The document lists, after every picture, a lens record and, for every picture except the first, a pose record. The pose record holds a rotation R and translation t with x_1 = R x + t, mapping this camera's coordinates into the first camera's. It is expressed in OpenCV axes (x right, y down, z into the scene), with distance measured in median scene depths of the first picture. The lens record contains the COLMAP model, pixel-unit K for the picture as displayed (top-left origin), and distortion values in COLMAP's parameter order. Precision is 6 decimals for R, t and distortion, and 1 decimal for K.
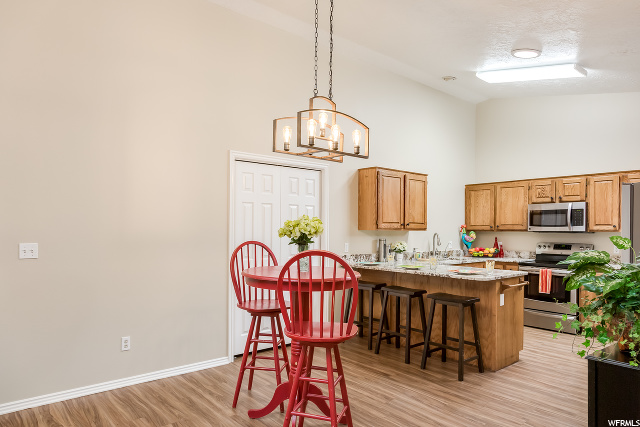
lens RADIAL K [[423.9, 0, 322.5], [0, 423.9, 219.5], [0, 0, 1]] dist [-0.016366, 0.008913]
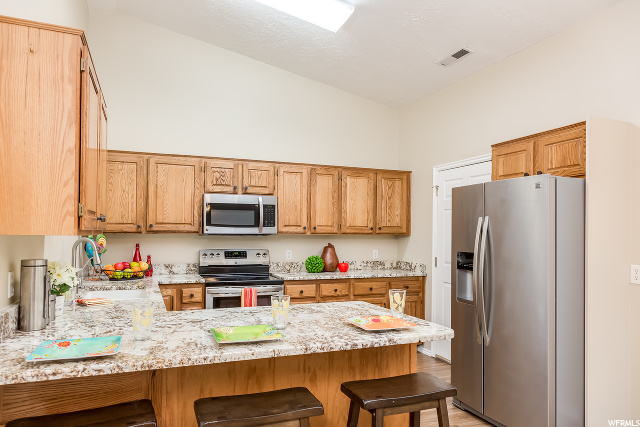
lens RADIAL K [[423.9, 0, 320.6], [0, 423.9, 217.7], [0, 0, 1]] dist [-0.016366, 0.008913]
pose [[0.300000, 0.029495, 0.953483, -0.102886], [-0.026298, 0.999398, -0.022641, 0.013924], [-0.953577, -0.018282, 0.300595, 0.663289]]
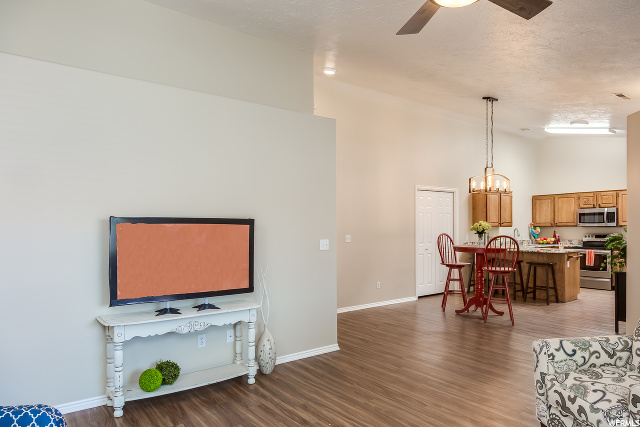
lens RADIAL K [[423.9, 0, 317.9], [0, 423.9, 218.4], [0, 0, 1]] dist [-0.016366, 0.008913]
pose [[0.997647, -0.014486, -0.067006, -0.379282], [0.014510, 0.999895, -0.000134, -0.016454], [0.067001, -0.000838, 0.997753, -0.638335]]
